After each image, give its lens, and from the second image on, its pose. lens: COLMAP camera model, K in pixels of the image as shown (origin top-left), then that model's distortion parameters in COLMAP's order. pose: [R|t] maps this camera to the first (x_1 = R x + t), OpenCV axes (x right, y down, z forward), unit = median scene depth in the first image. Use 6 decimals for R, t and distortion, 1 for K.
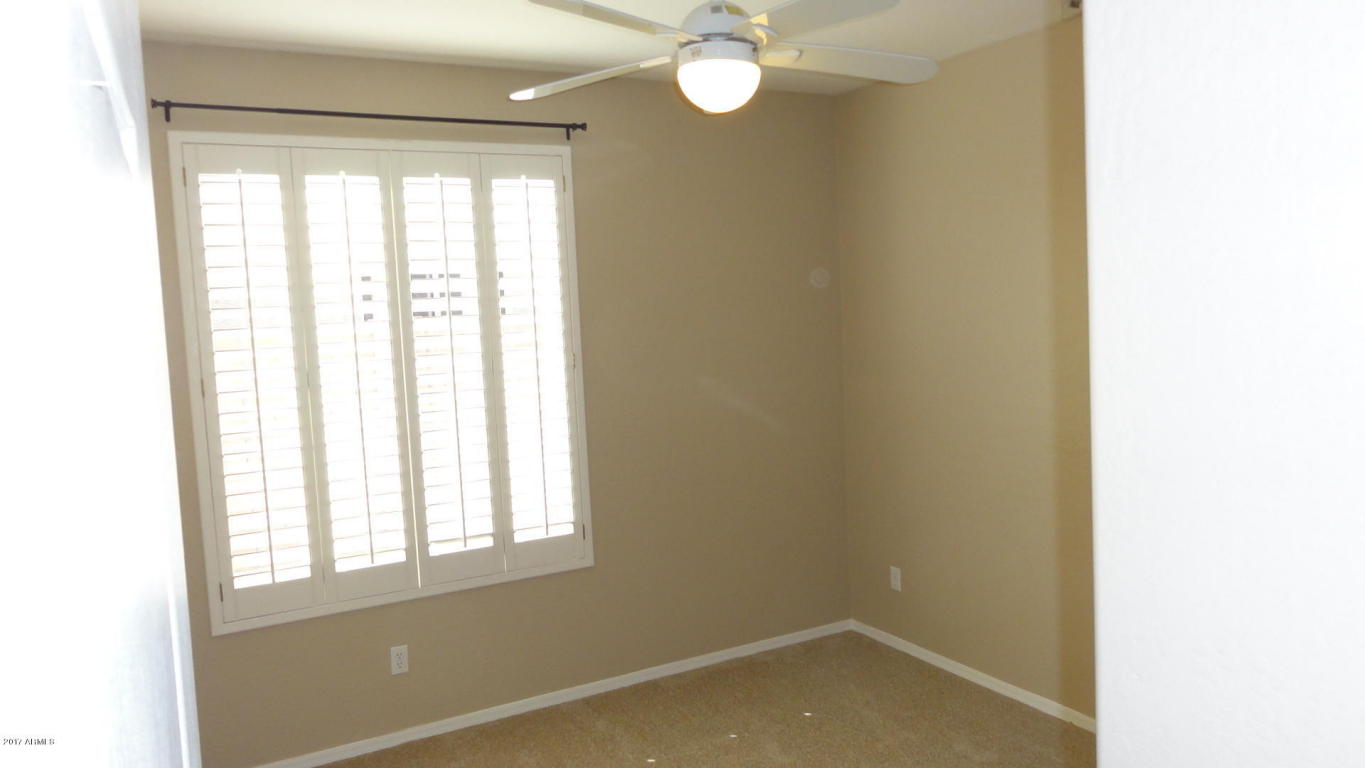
lens RADIAL K [[972.9, 0, 680.4], [0, 972.9, 385.3], [0, 0, 1]] dist [0.006833, 0.004808]
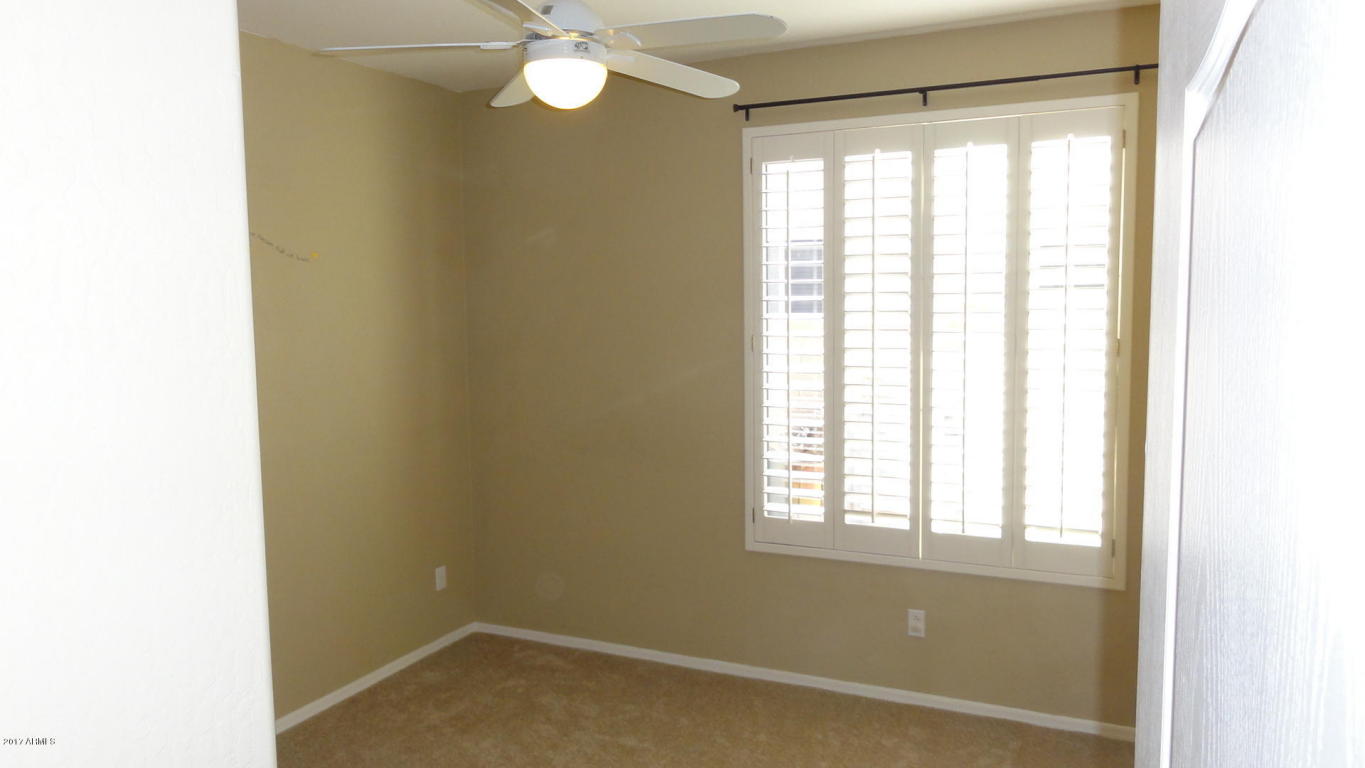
lens RADIAL K [[972.9, 0, 680.4], [0, 972.9, 385.3], [0, 0, 1]] dist [0.006833, 0.004808]
pose [[0.587409, 0.112391, -0.801448, 0.368128], [-0.077734, 0.993567, 0.082358, -0.034095], [0.805548, 0.013922, 0.592366, 0.196059]]
